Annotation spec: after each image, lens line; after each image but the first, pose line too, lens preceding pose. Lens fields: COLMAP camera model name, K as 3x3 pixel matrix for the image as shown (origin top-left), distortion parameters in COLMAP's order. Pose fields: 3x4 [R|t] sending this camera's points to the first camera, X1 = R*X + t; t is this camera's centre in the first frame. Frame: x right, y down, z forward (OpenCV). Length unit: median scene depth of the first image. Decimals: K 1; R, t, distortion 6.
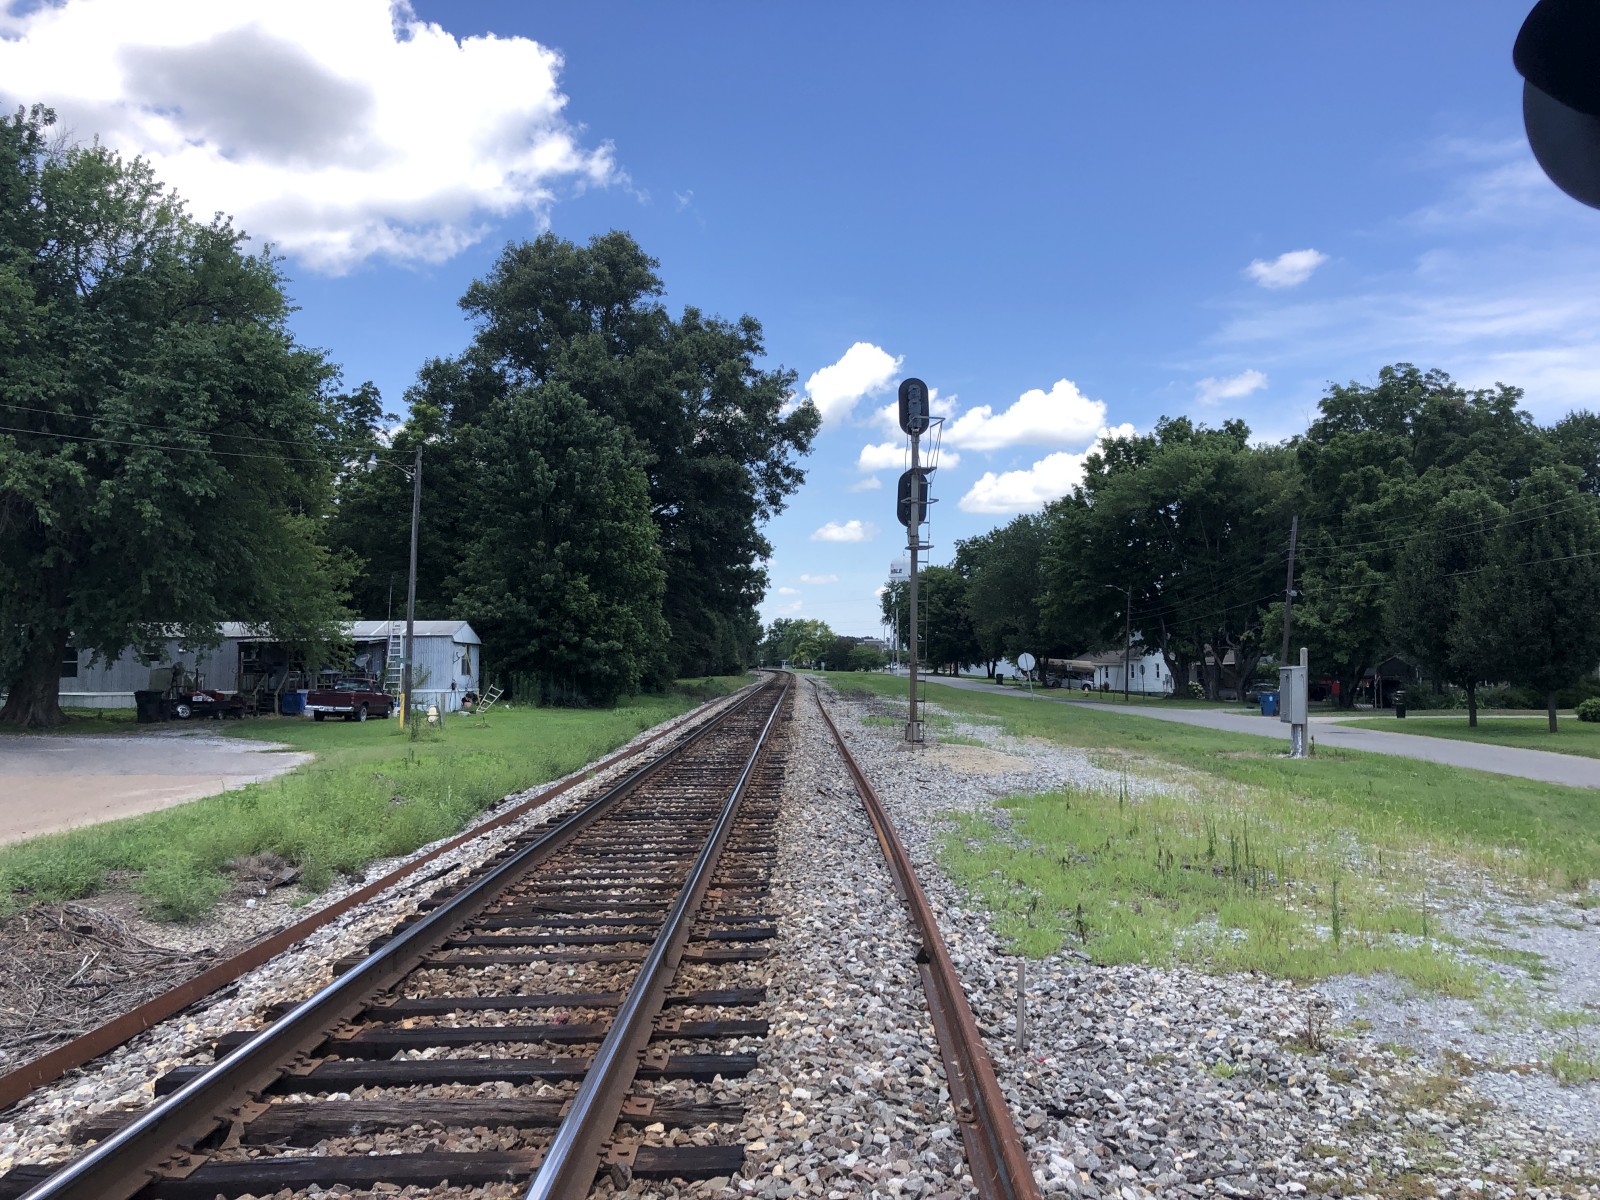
lens RADIAL K [[1325.7, 0, 791.6], [0, 1325.7, 577.4], [0, 0, 1]] dist [-0.038279, 0.113257]
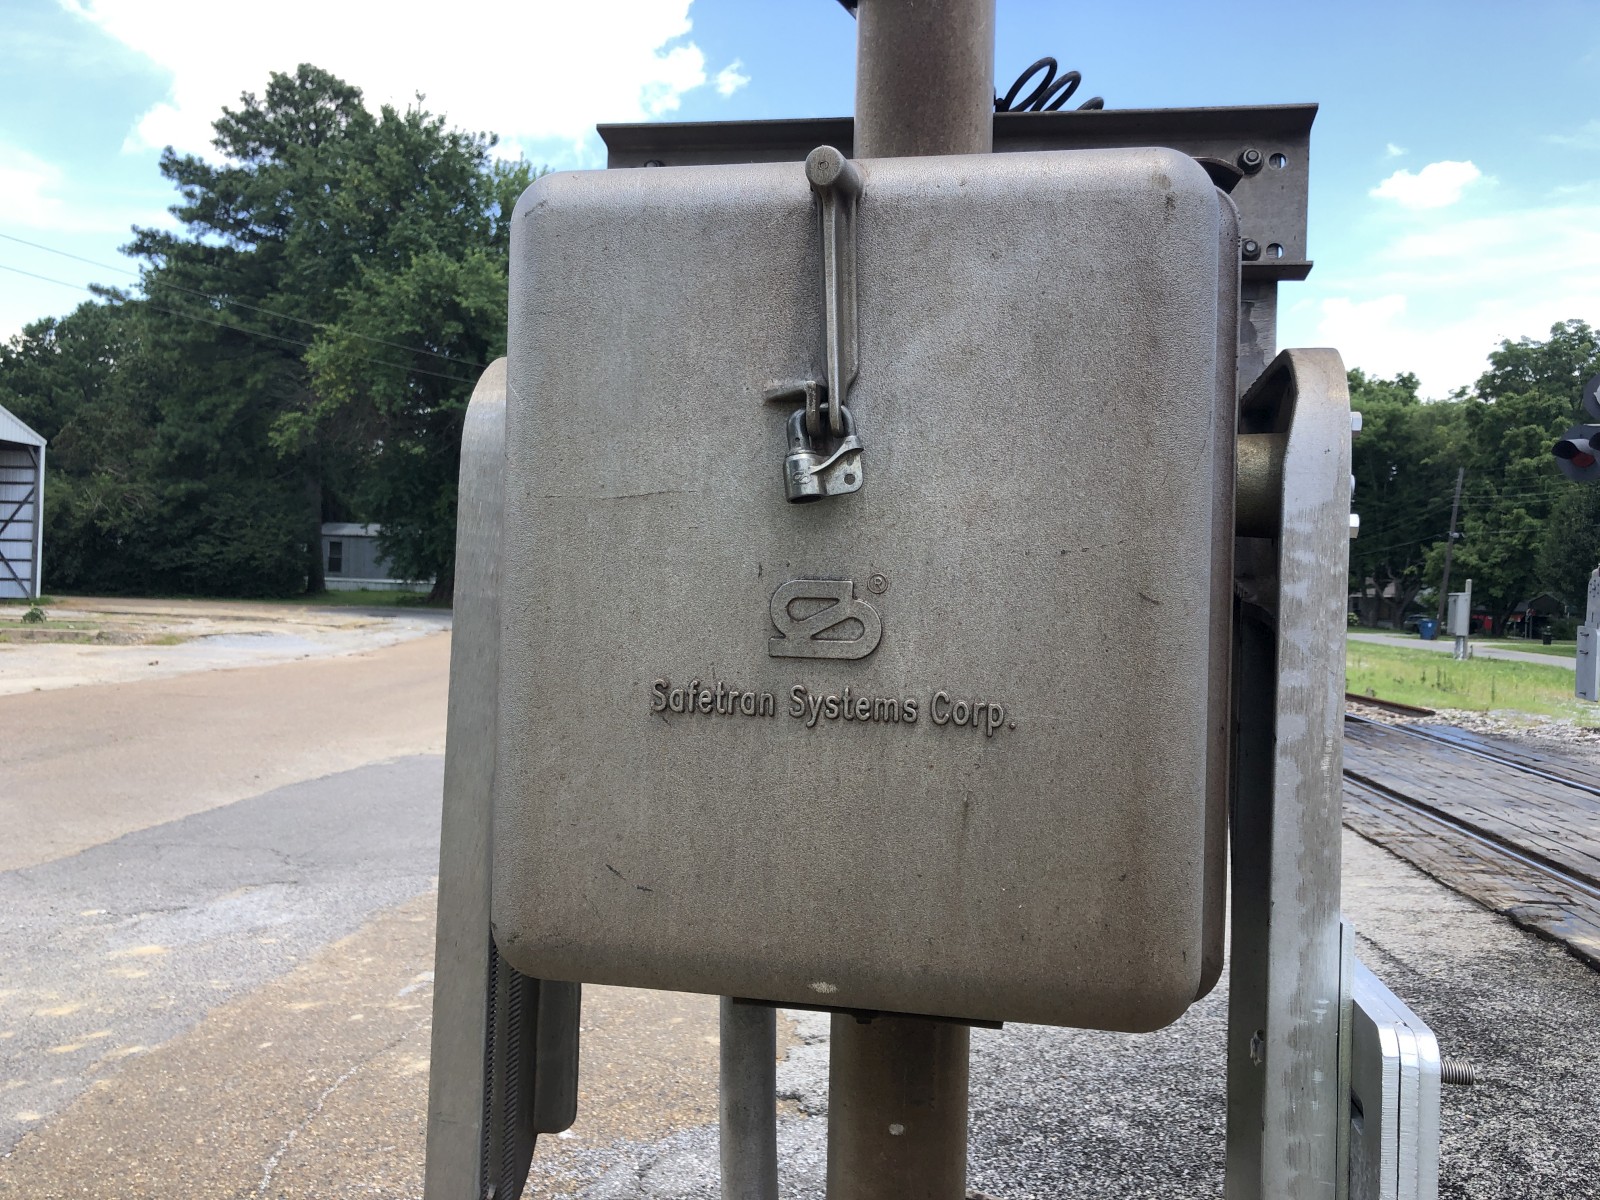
lens RADIAL K [[1328.8, 0, 792.9], [0, 1328.8, 569.0], [0, 0, 1]] dist [0.029136, -0.009497]
pose [[0.995347, 0.038577, -0.088297, -0.086148], [-0.033562, 0.997776, 0.057596, -0.005849], [0.090322, -0.054364, 0.994428, -0.200918]]
